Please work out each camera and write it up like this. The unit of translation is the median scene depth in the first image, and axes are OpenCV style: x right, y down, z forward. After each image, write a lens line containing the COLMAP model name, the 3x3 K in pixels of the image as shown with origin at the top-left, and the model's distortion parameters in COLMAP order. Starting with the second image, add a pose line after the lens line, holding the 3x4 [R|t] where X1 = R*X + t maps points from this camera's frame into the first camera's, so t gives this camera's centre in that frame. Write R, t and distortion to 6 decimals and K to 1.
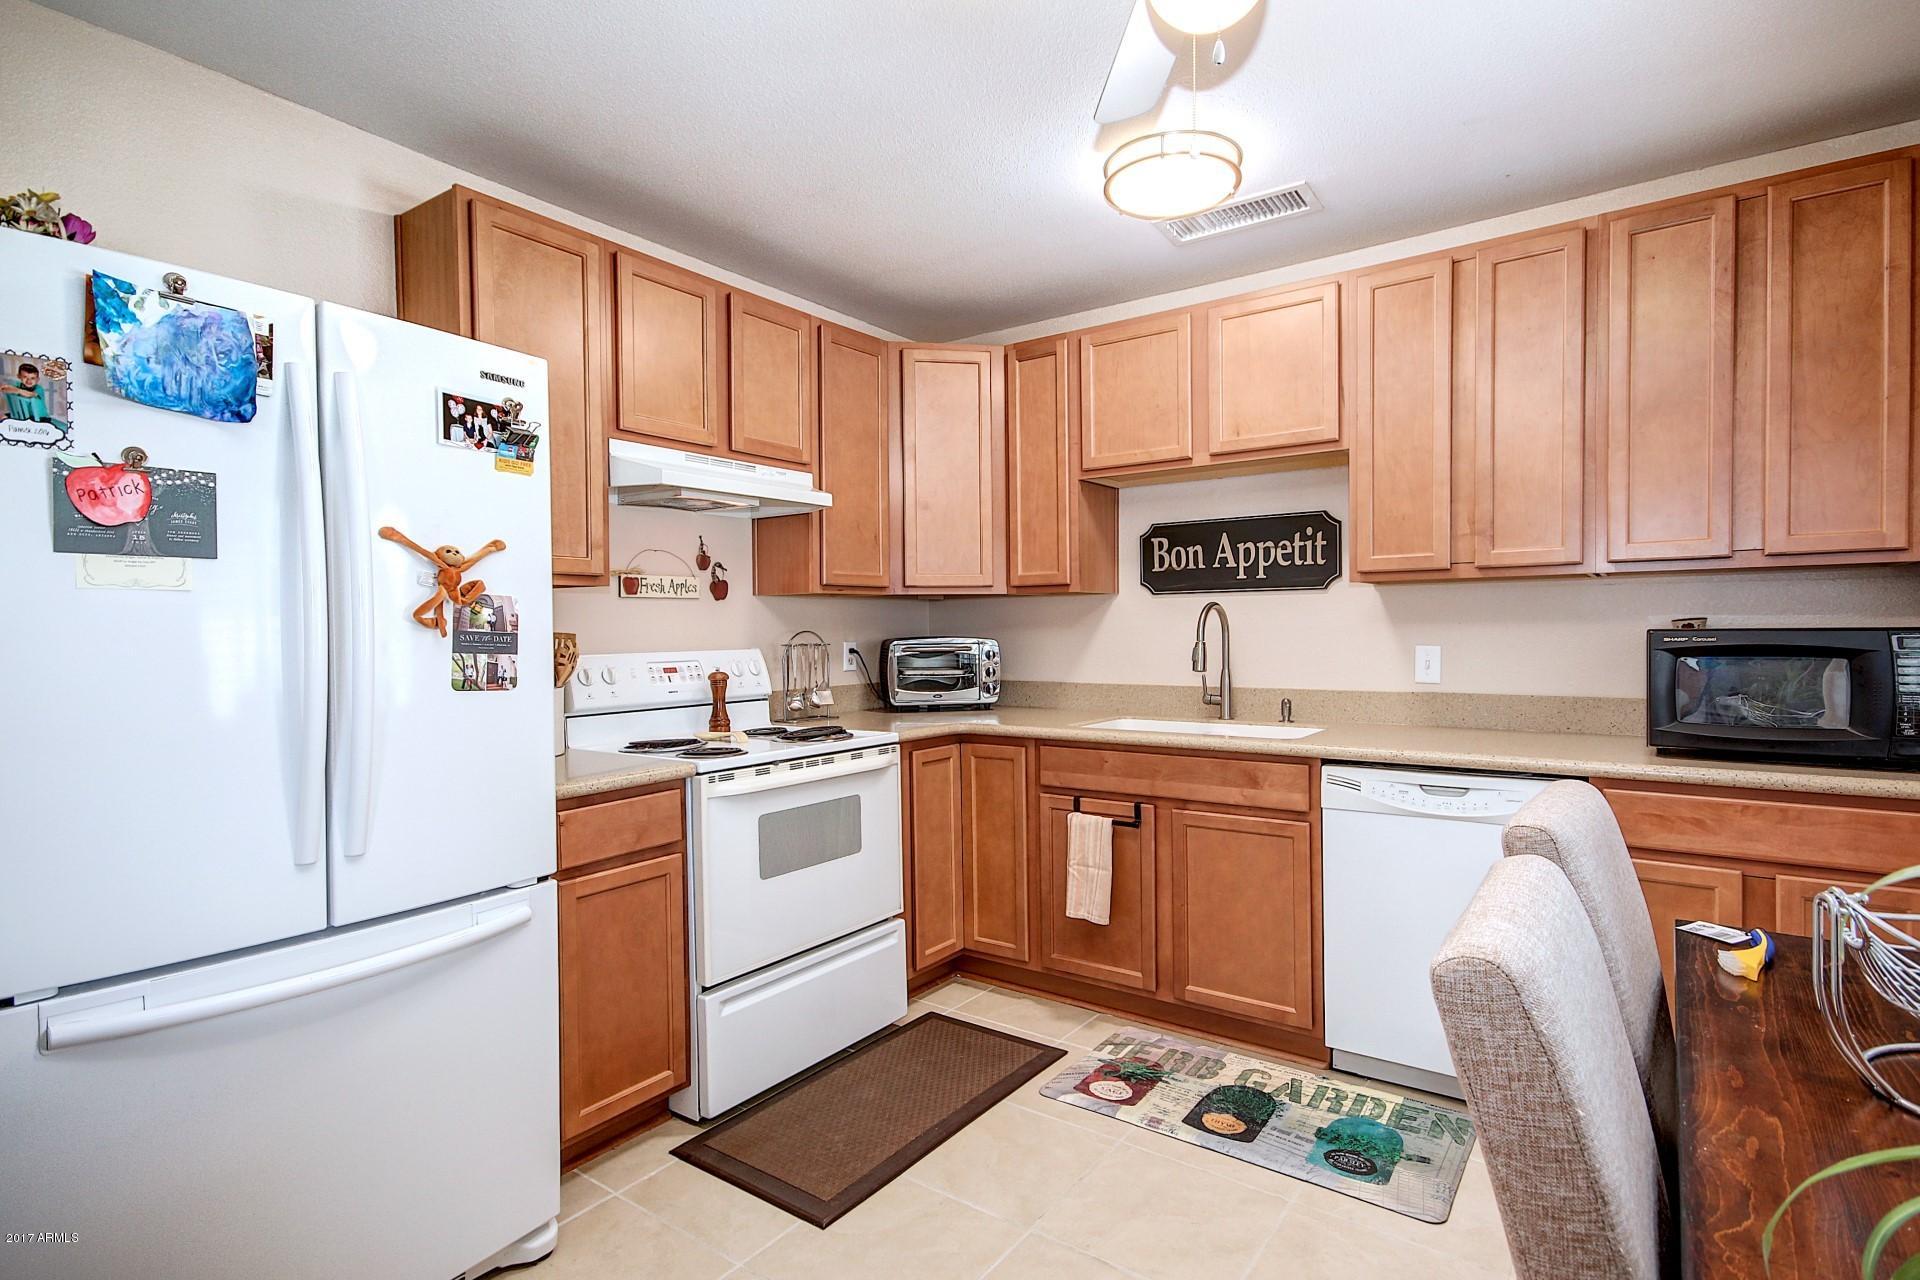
lens RADIAL K [[960.1, 0, 959.2], [0, 960.1, 638.5], [0, 0, 1]] dist [0.001808, -0.003325]
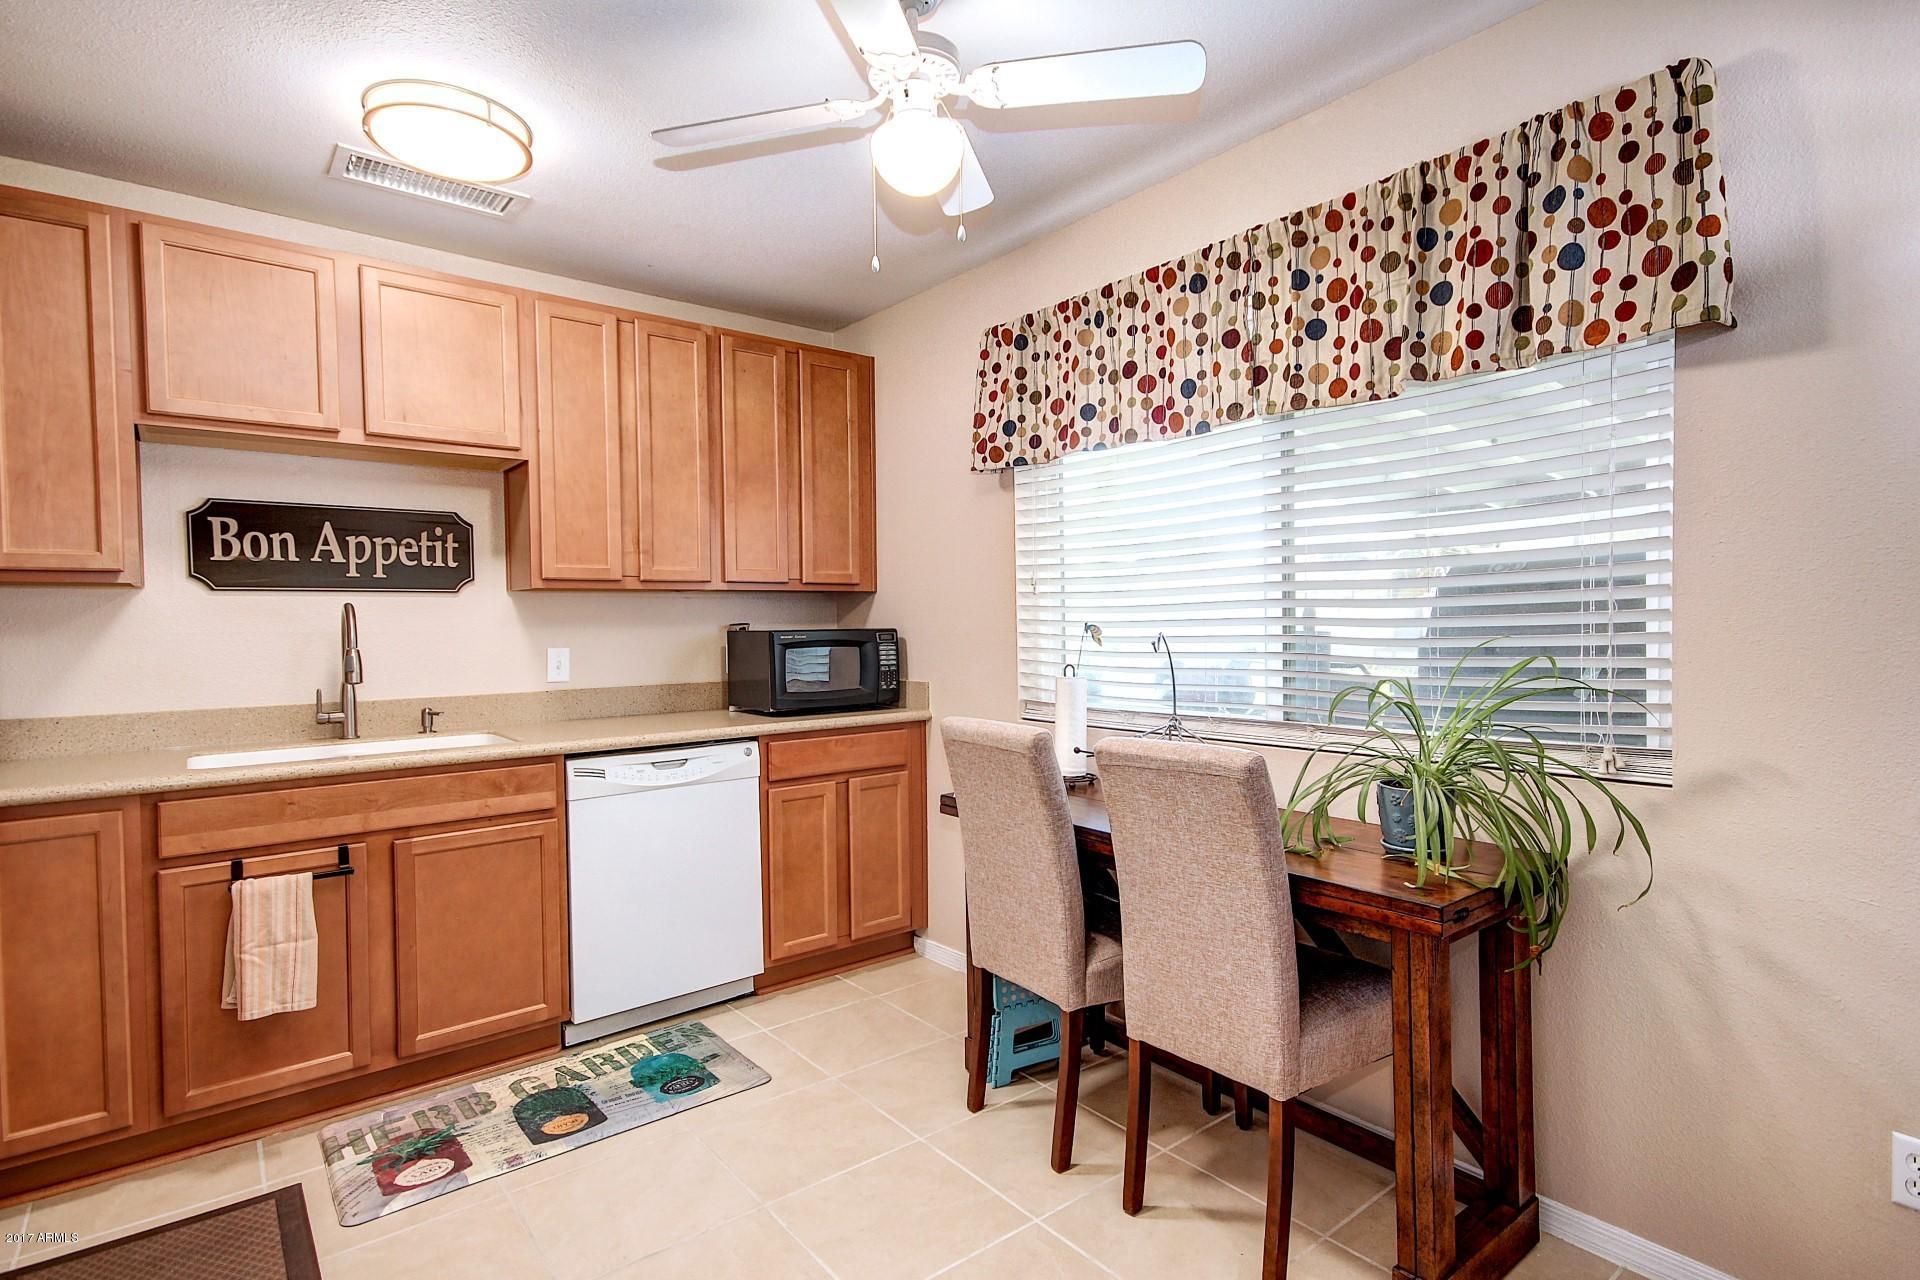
lens RADIAL K [[960.1, 0, 1000.2], [0, 960.1, 639.7], [0, 0, 1]] dist [0.001808, -0.003325]
pose [[0.224329, -0.009926, 0.974463, -0.524940], [0.021688, 0.999751, 0.005190, 0.003919], [-0.974272, 0.019970, 0.224489, 0.285411]]
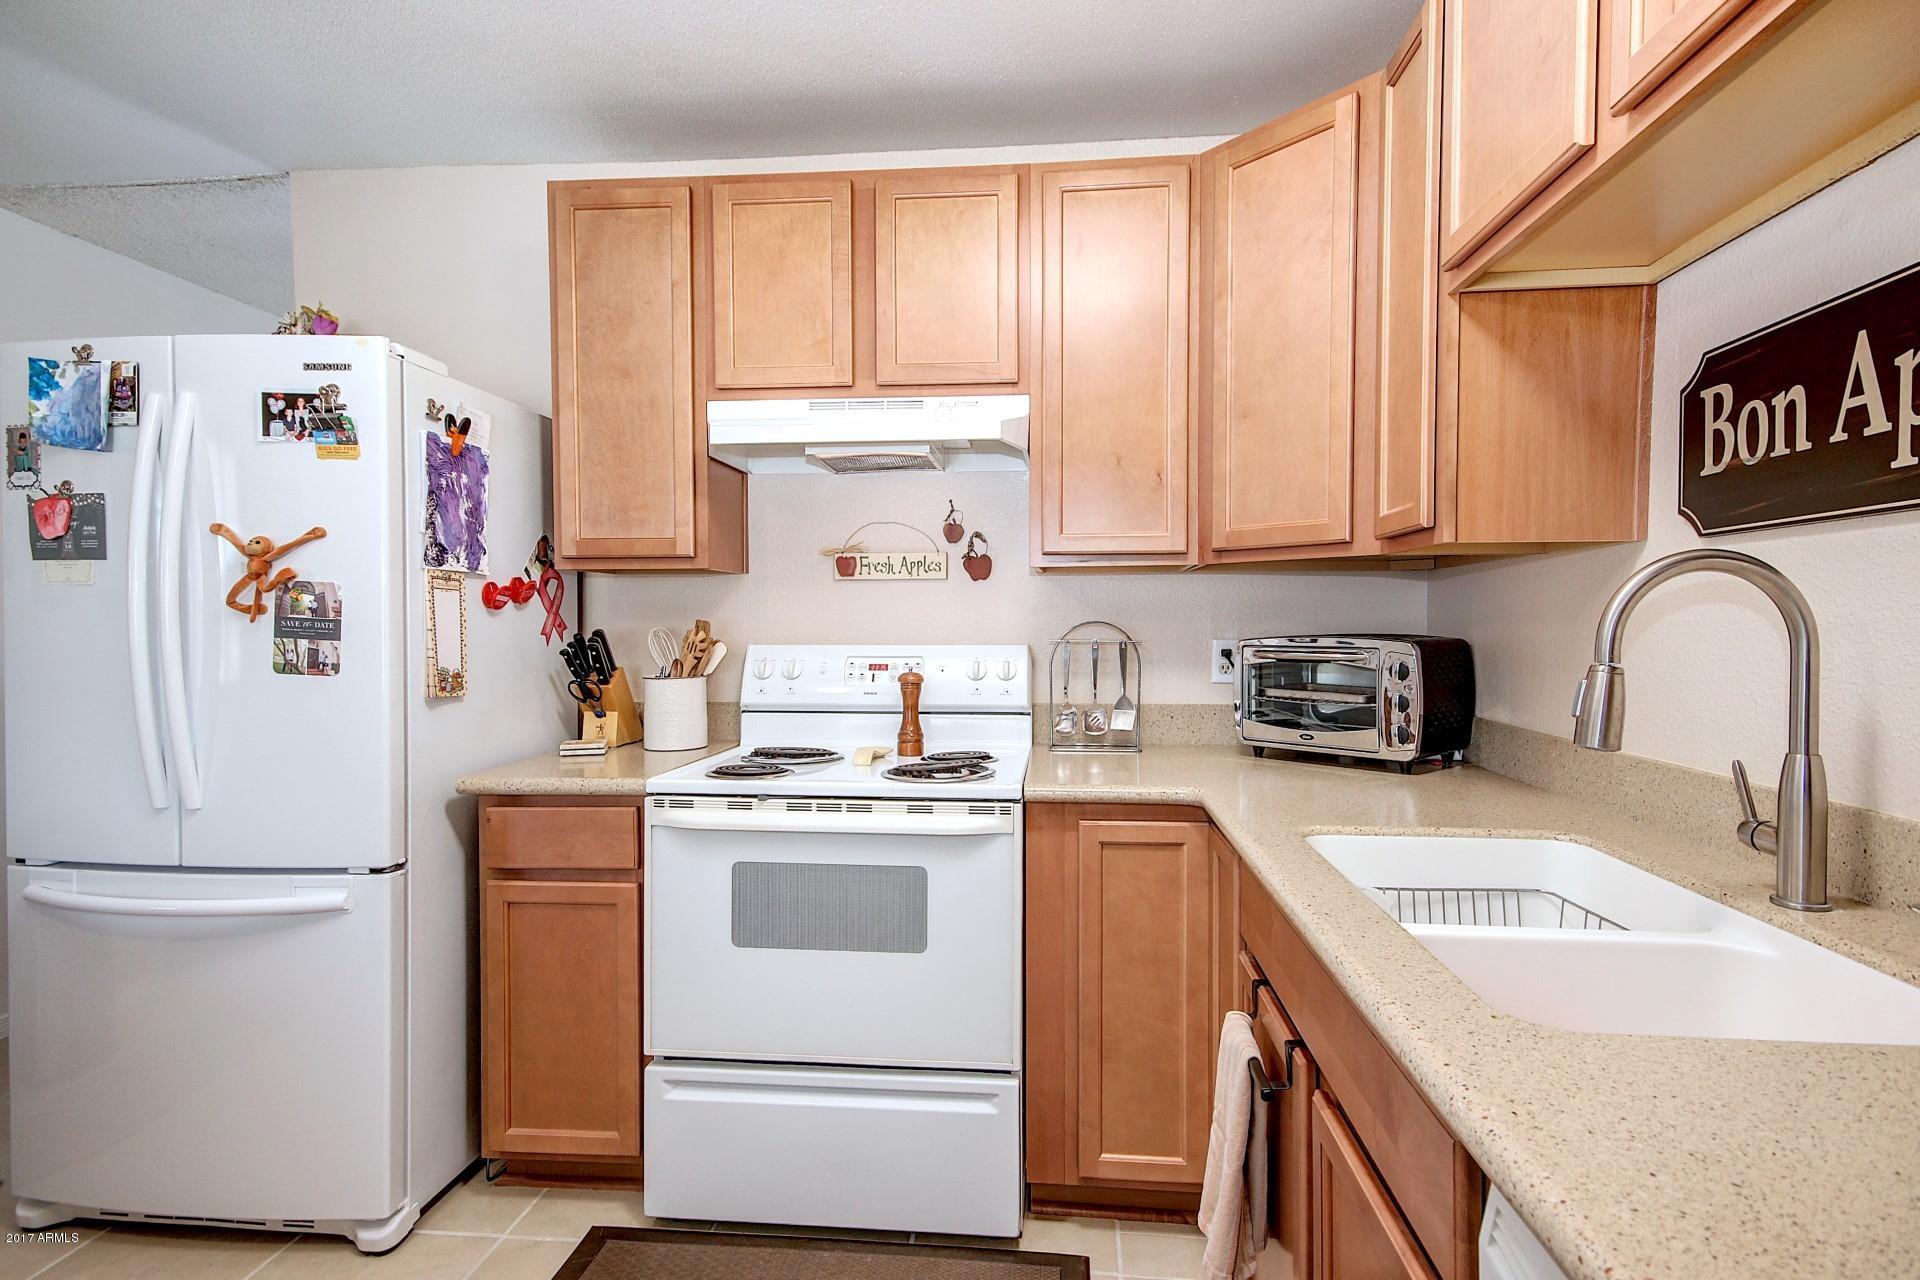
lens RADIAL K [[960.1, 0, 971.7], [0, 960.1, 641.2], [0, 0, 1]] dist [0.001808, -0.003325]
pose [[0.512899, 0.028187, -0.857986, 0.501289], [-0.014634, 0.999603, 0.024091, -0.011397], [0.858324, 0.000199, 0.513107, 0.718987]]
